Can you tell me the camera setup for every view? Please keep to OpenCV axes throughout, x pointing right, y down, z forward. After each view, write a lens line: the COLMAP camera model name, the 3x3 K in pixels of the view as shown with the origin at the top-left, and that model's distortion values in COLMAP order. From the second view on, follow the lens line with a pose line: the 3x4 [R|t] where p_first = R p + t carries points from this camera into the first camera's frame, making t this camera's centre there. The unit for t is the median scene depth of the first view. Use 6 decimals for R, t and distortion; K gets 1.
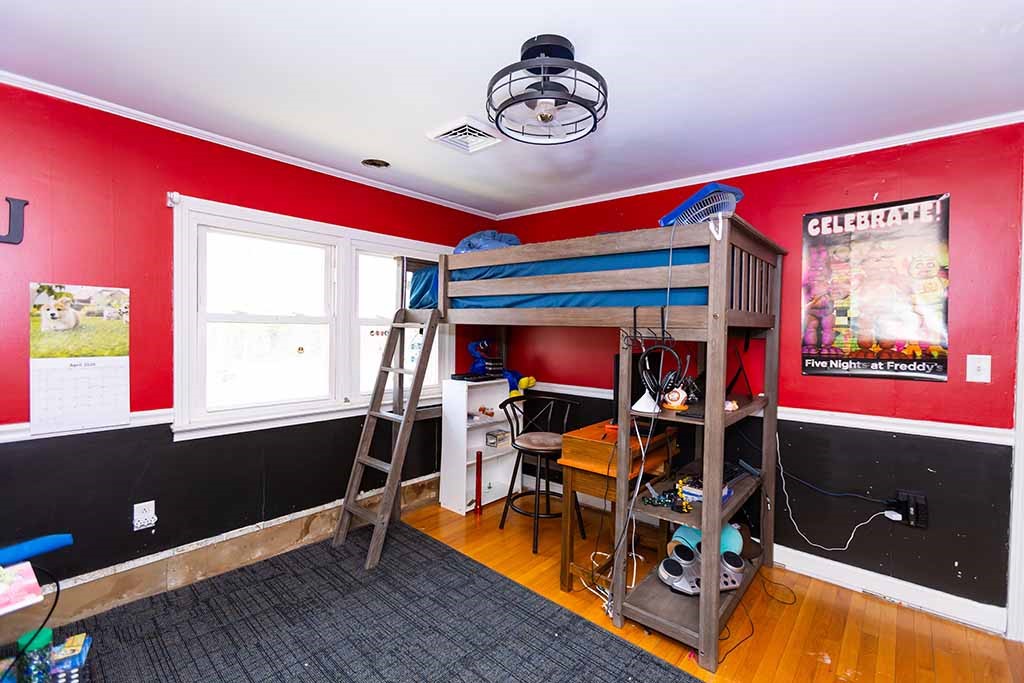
lens RADIAL K [[465.1, 0, 509.3], [0, 465.1, 337.8], [0, 0, 1]] dist [-0.003845, 0.007315]
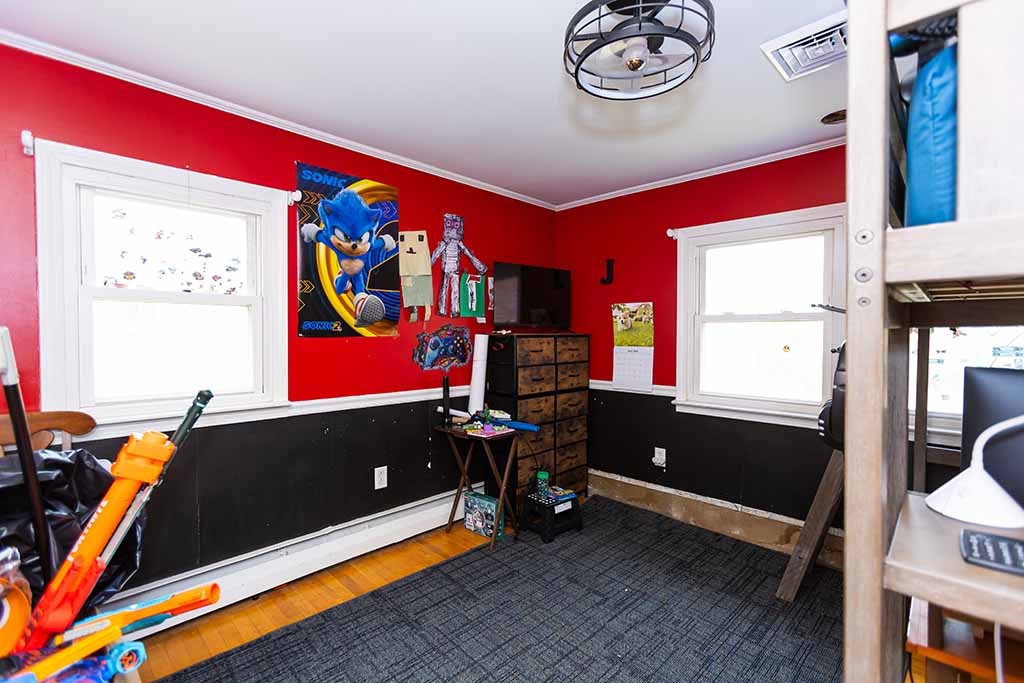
lens RADIAL K [[465.1, 0, 507.4], [0, 465.1, 345.8], [0, 0, 1]] dist [-0.003845, 0.007315]
pose [[-0.066290, 0.016999, -0.997656, 0.585580], [-0.014835, 0.999728, 0.018020, 0.012771], [0.997690, 0.015995, -0.066019, 0.523616]]
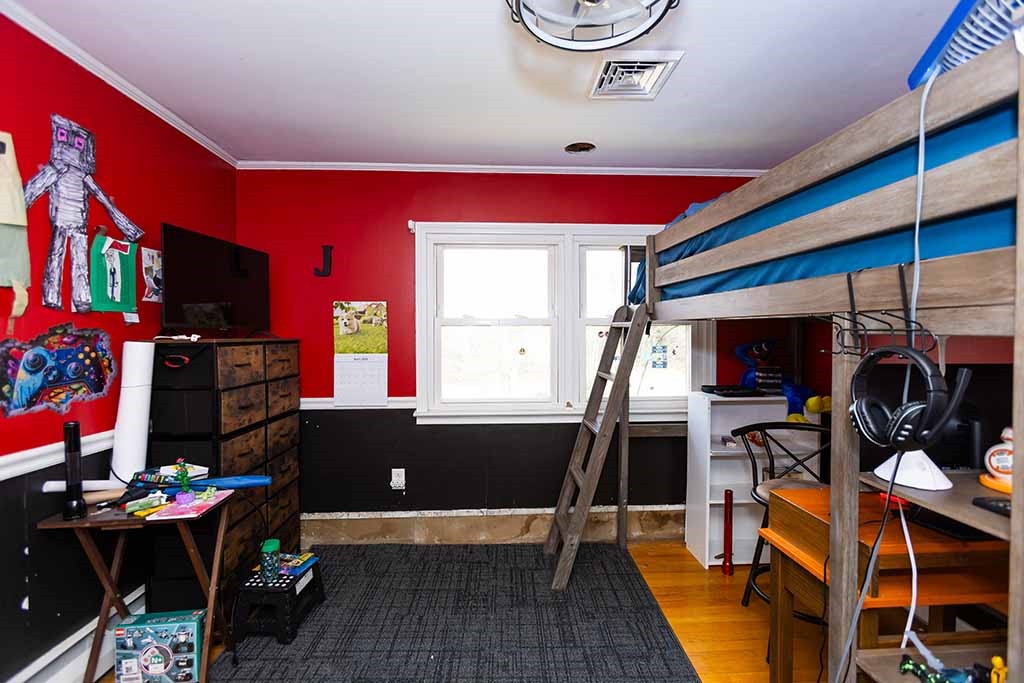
lens RADIAL K [[465.1, 0, 512.0], [0, 465.1, 342.0], [0, 0, 1]] dist [-0.003845, 0.007315]
pose [[0.693587, -0.002432, -0.720369, 0.295454], [0.001409, 0.999997, -0.002020, 0.008688], [0.720371, 0.000385, 0.693588, 0.291847]]
